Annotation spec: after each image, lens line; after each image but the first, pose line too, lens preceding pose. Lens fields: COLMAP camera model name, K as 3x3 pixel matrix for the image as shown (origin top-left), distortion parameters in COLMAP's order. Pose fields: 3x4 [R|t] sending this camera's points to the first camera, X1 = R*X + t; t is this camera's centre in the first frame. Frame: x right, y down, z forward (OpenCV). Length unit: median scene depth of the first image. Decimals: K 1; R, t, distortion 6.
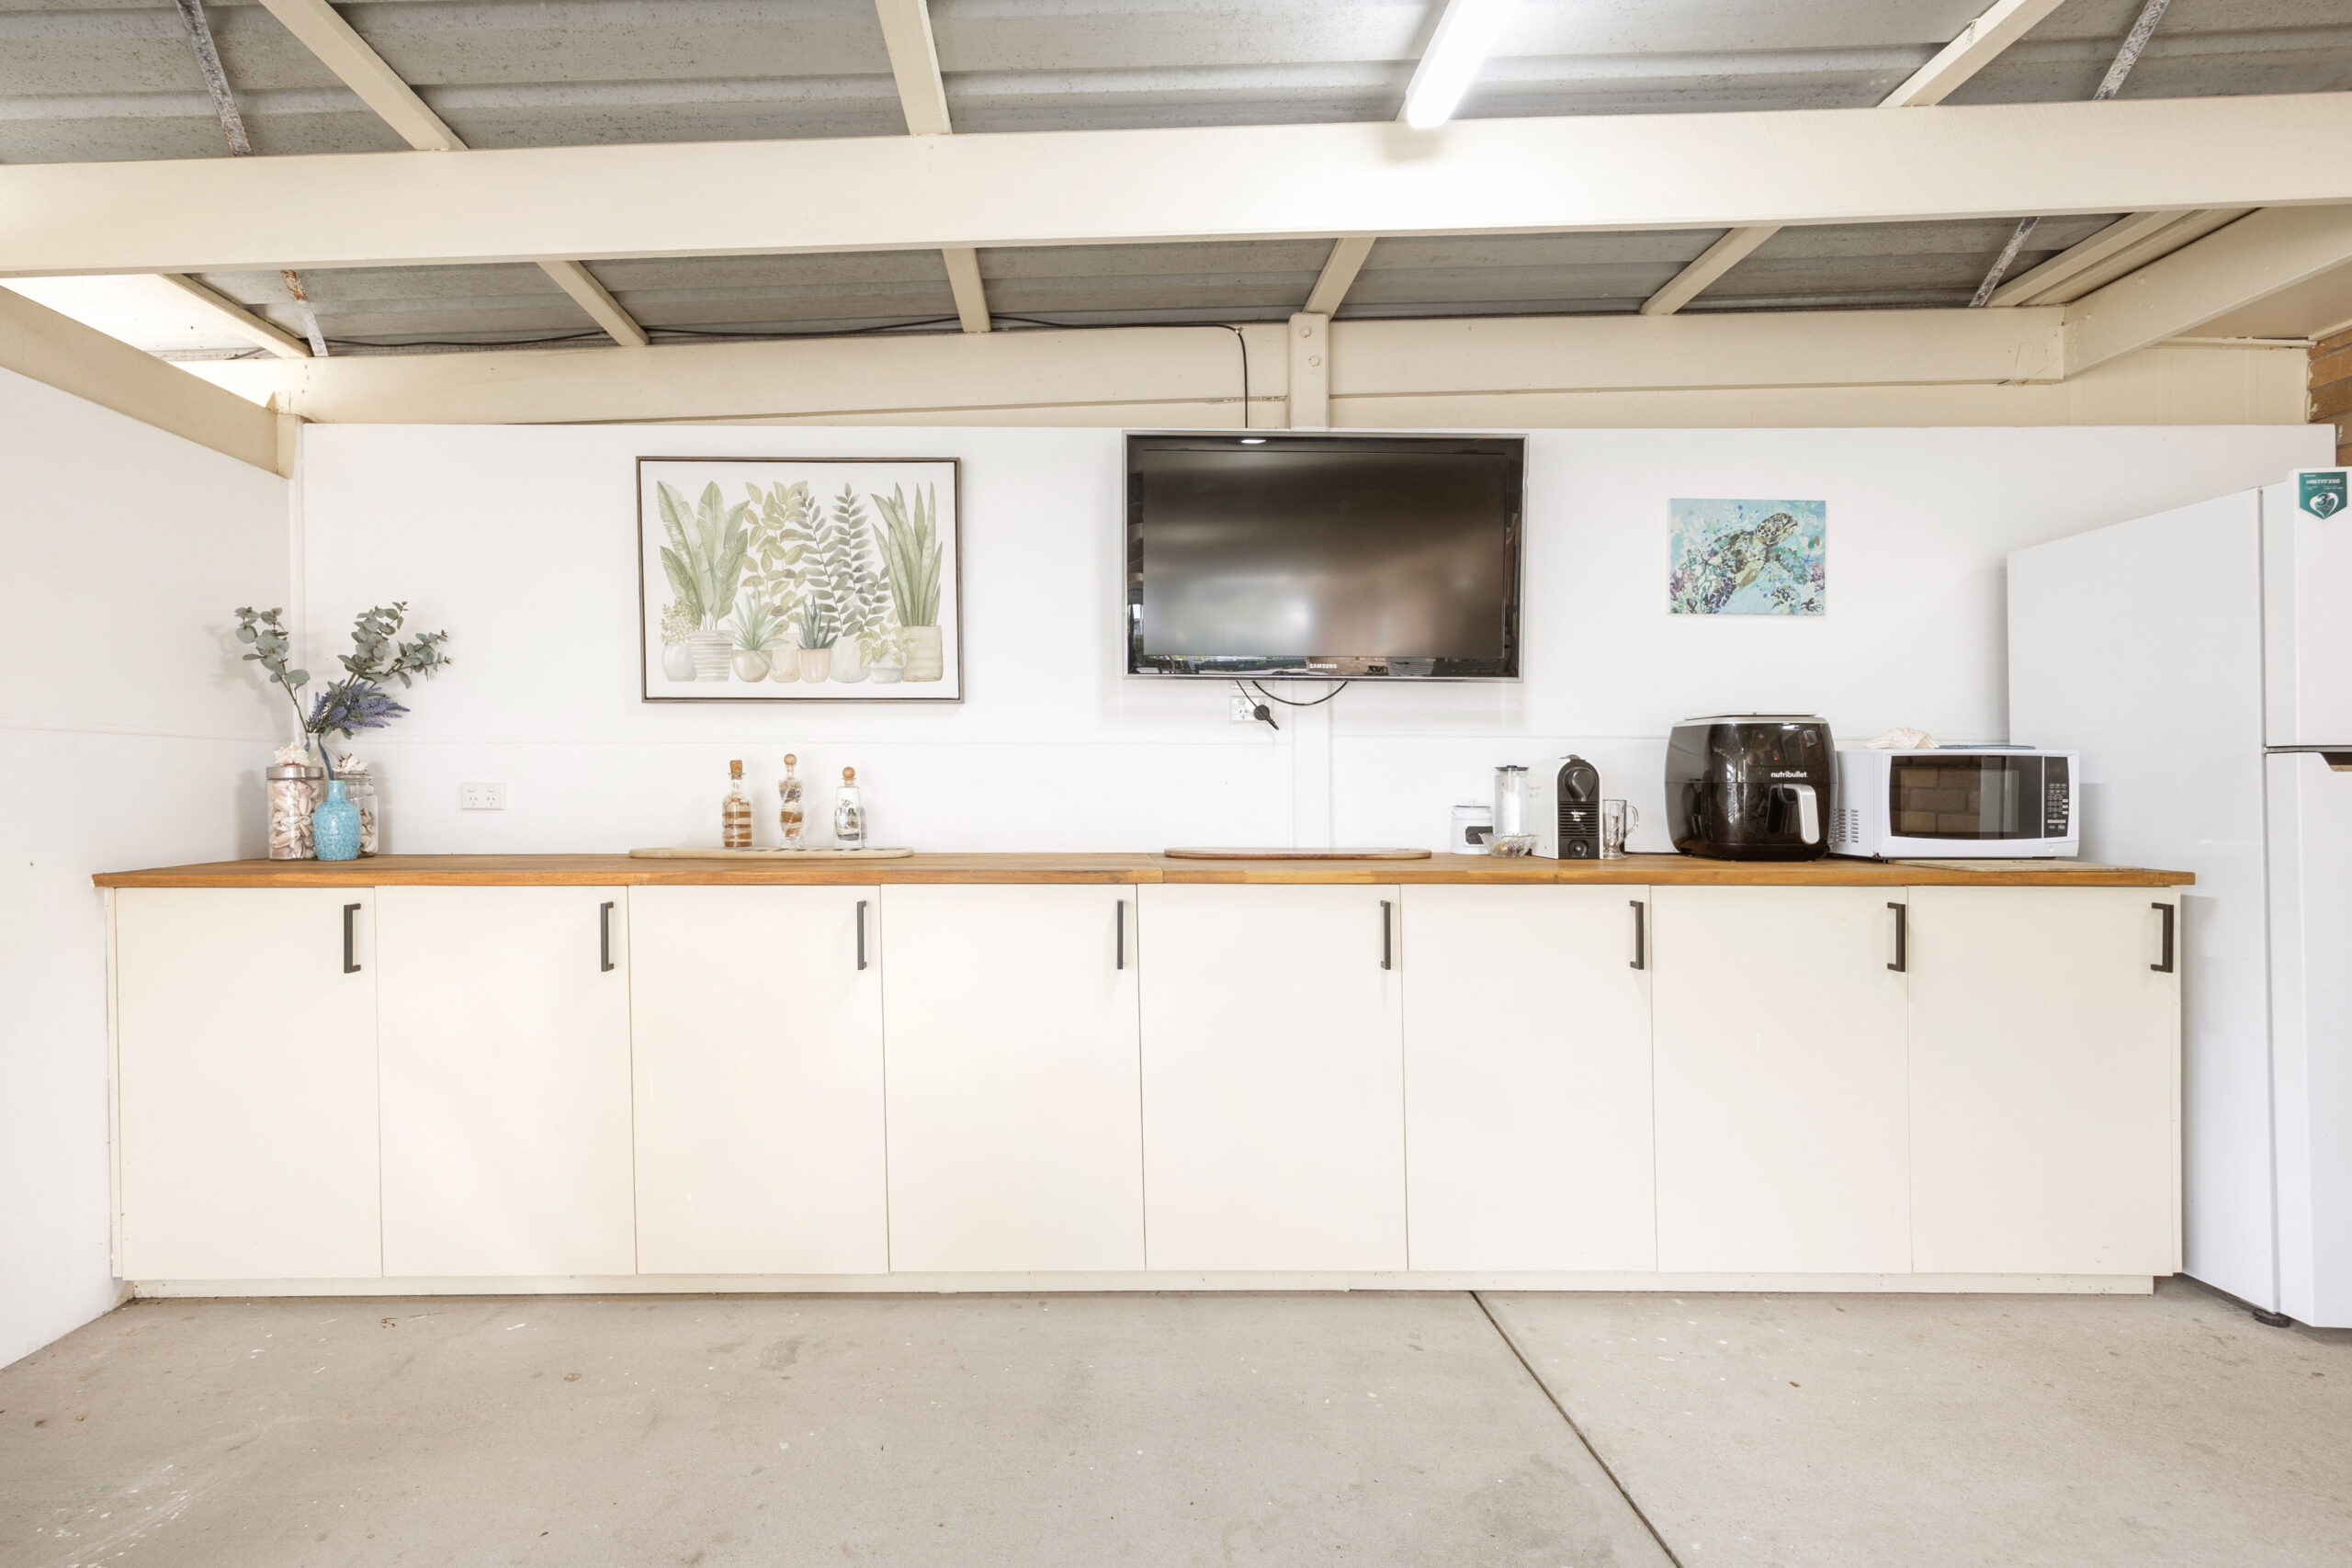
lens RADIAL K [[1105.8, 0, 1103.3], [0, 1105.8, 830.0], [0, 0, 1]] dist [-0.016949, 0.000631]
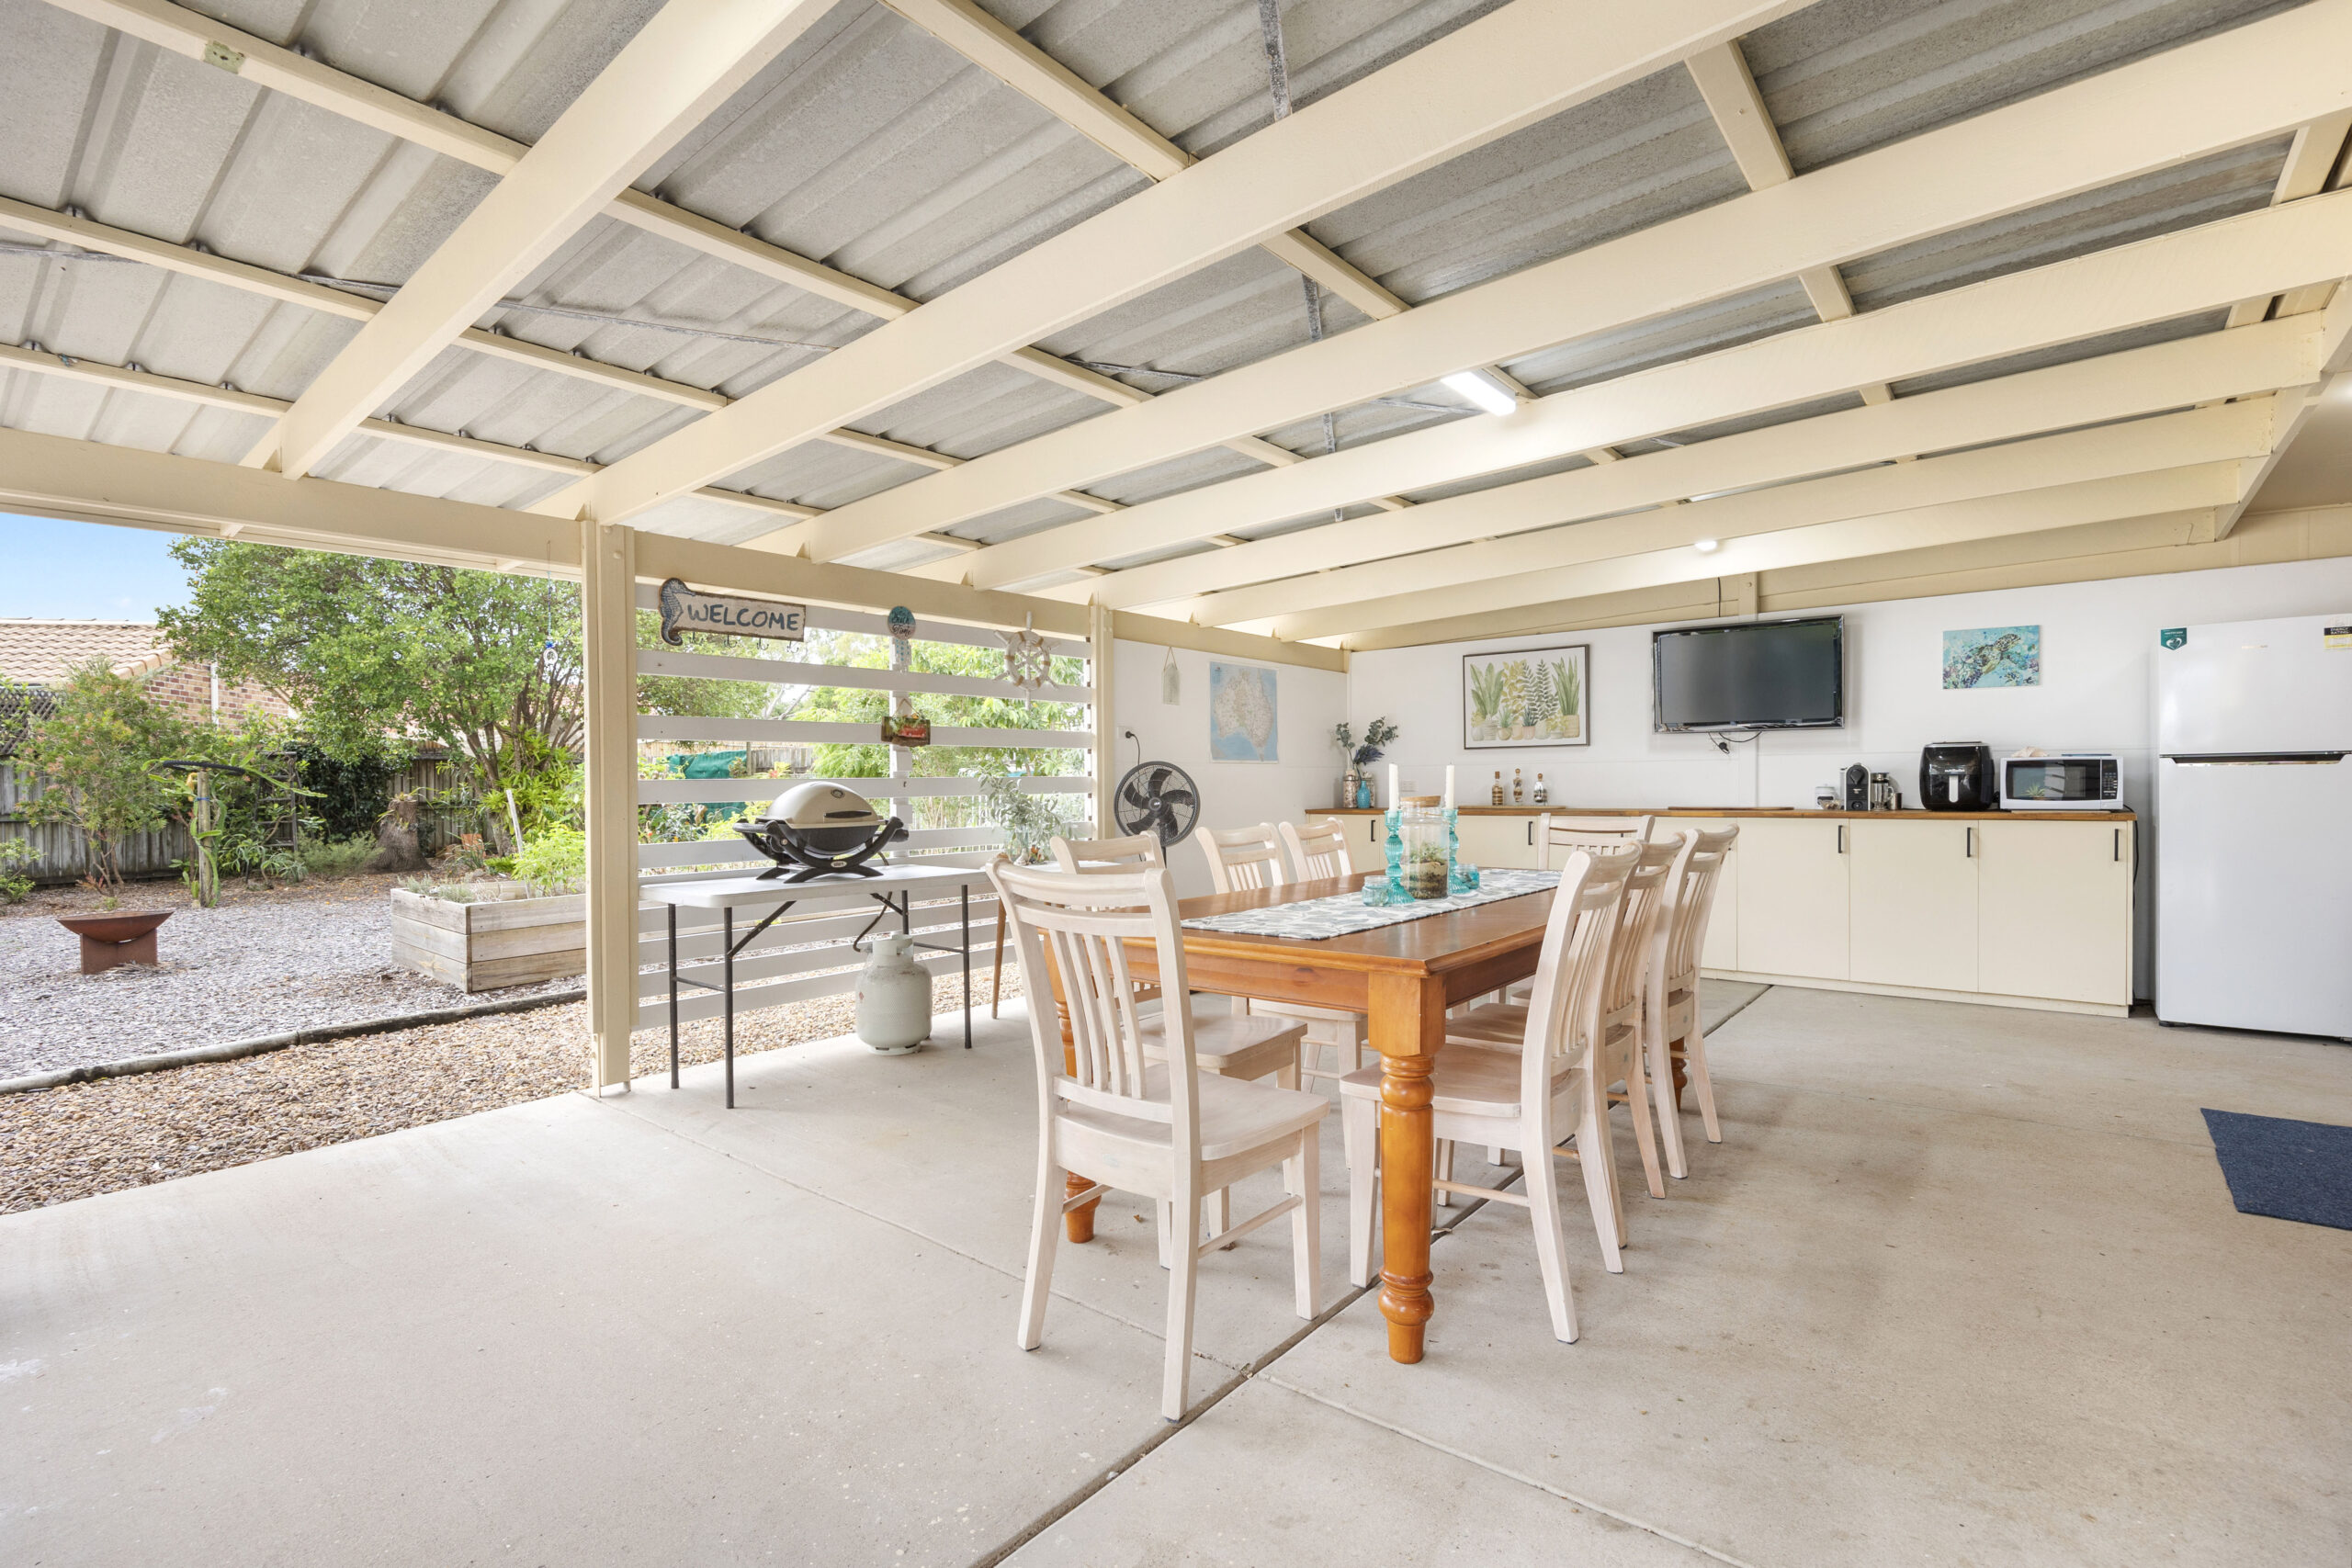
lens RADIAL K [[1089.1, 0, 1190.1], [0, 1089.1, 801.2], [0, 0, 1]] dist [-0.001409, 0.000128]
pose [[0.764247, 0.000971, -0.644923, 0.750983], [-0.010435, 0.999887, -0.010860, 0.041532], [0.644840, 0.015029, 0.764170, -1.392417]]
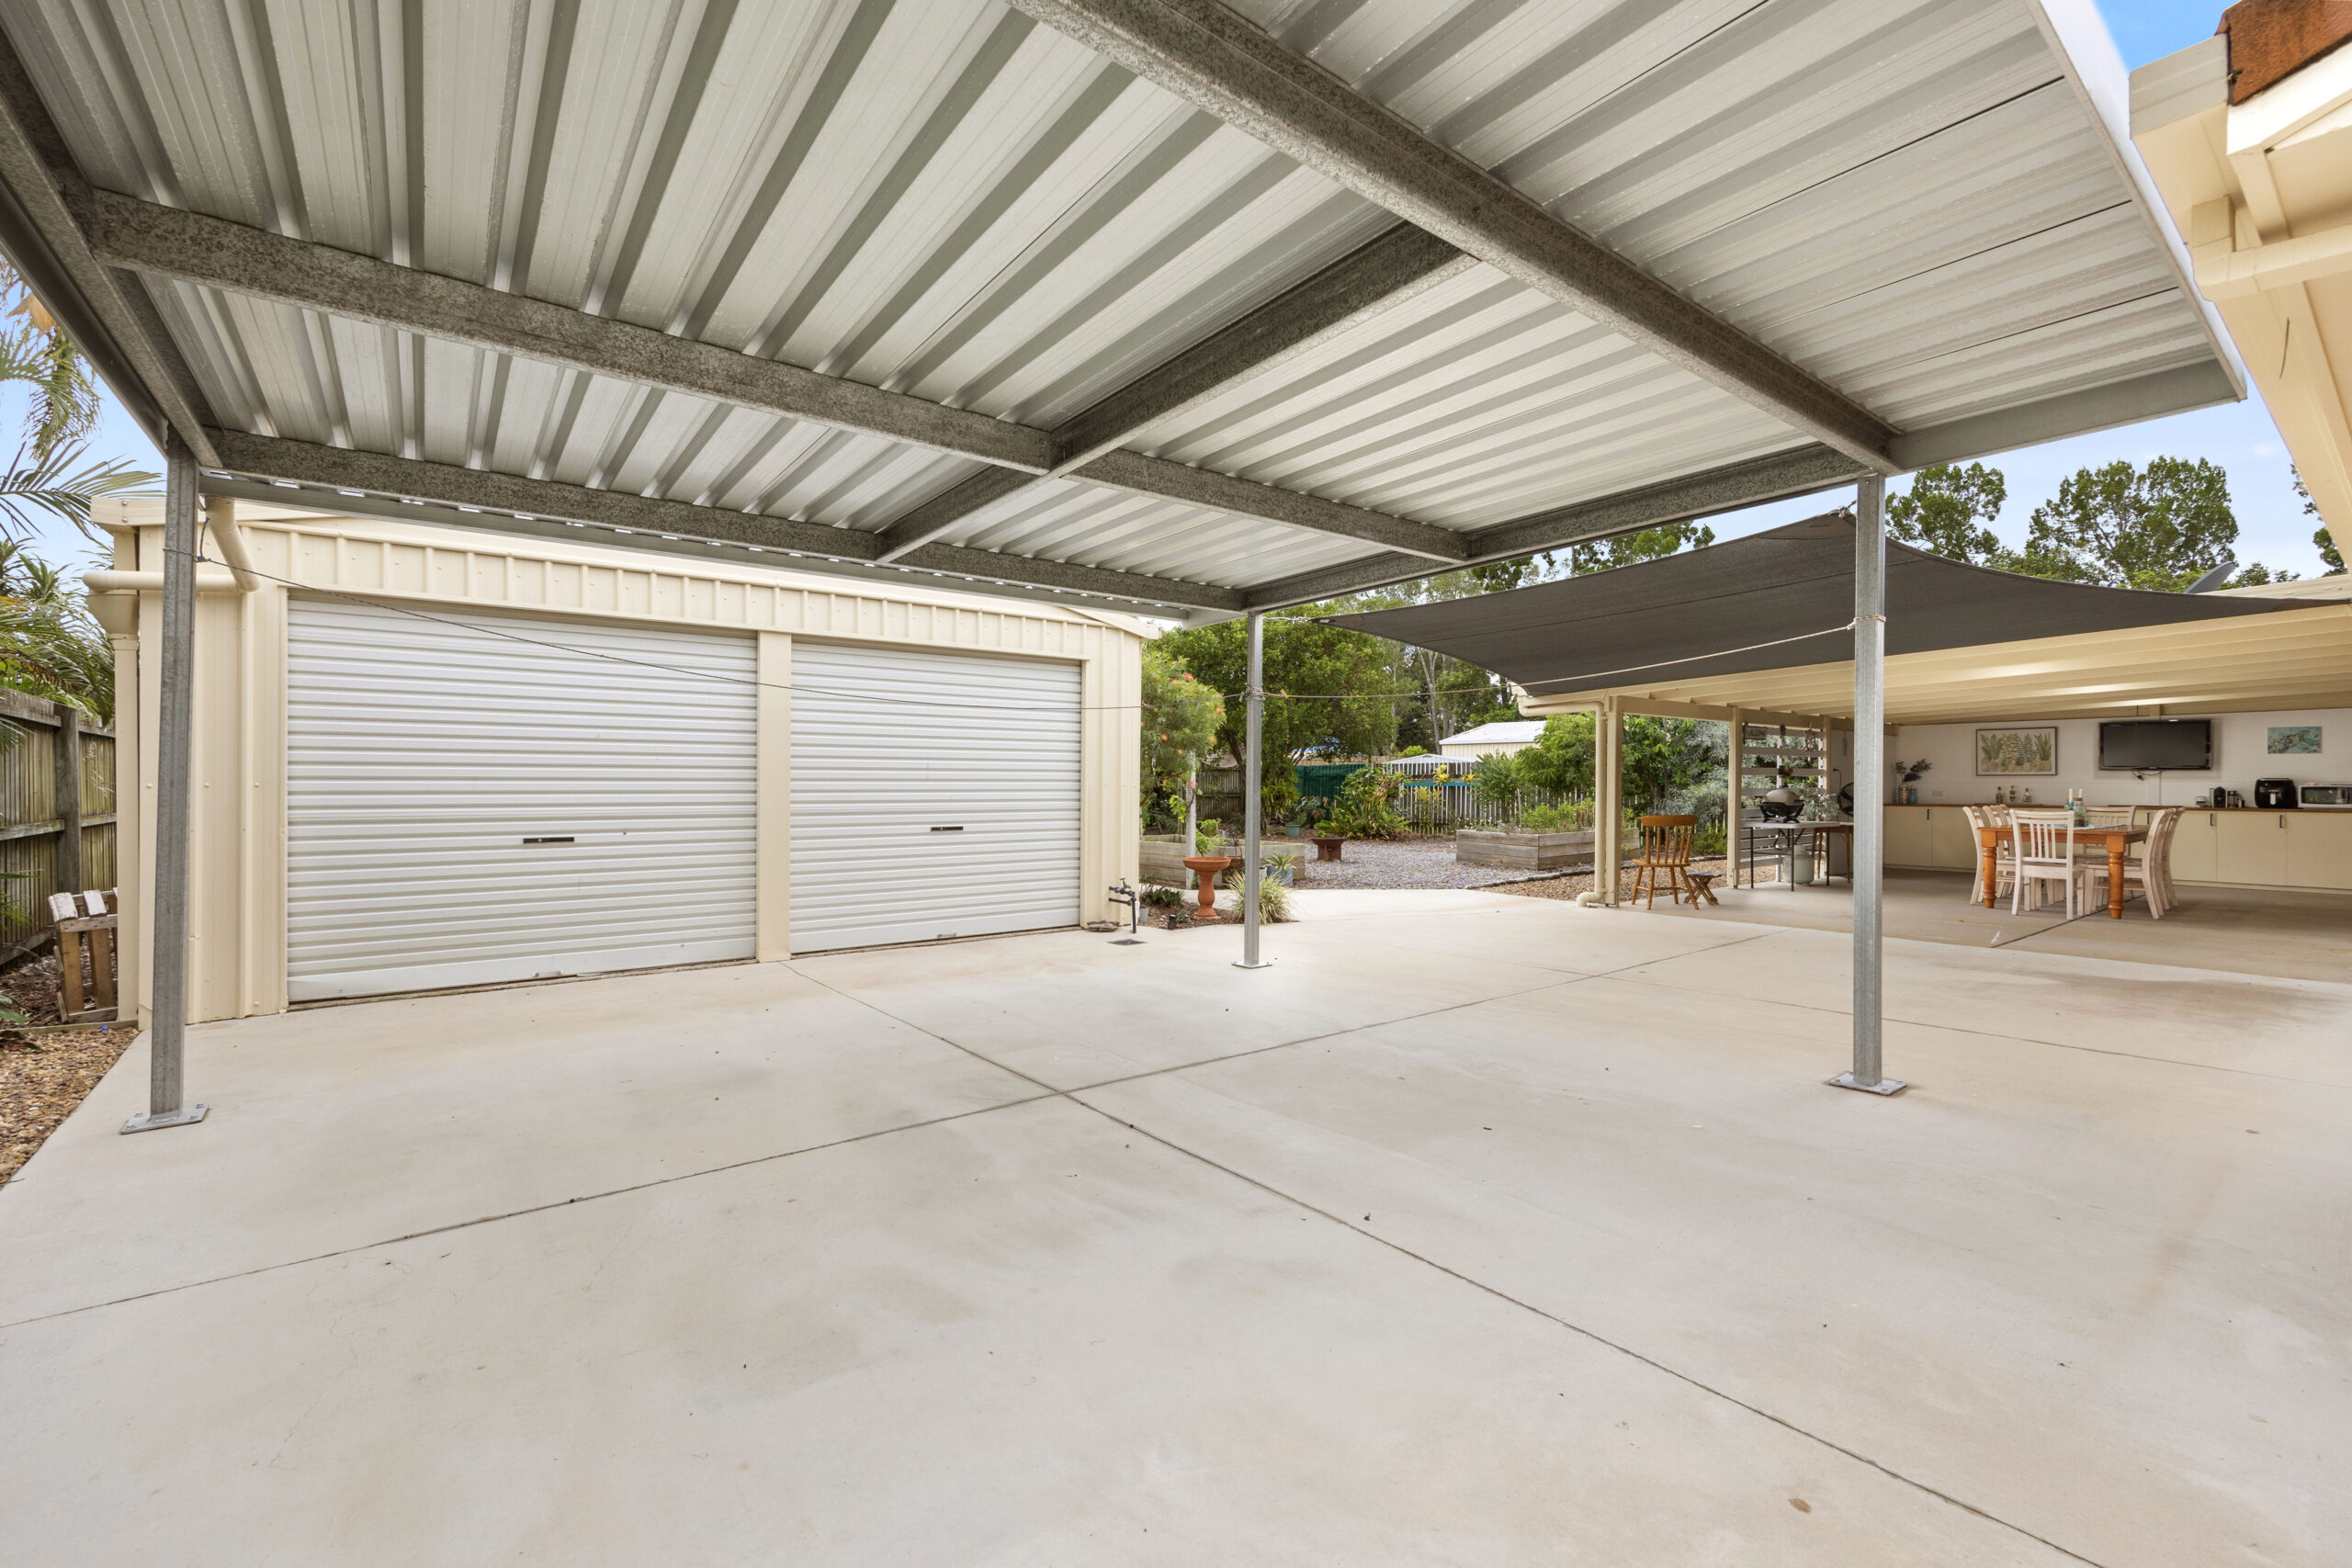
lens RADIAL K [[979.2, 0, 1173.1], [0, 979.2, 798.5], [0, 0, 1]] dist [0.000935, 0.000136]
pose [[0.593067, 0.009935, -0.805092, 1.089855], [-0.030810, 0.999472, -0.010363, 0.160908], [0.804563, 0.030950, 0.593060, -4.917140]]
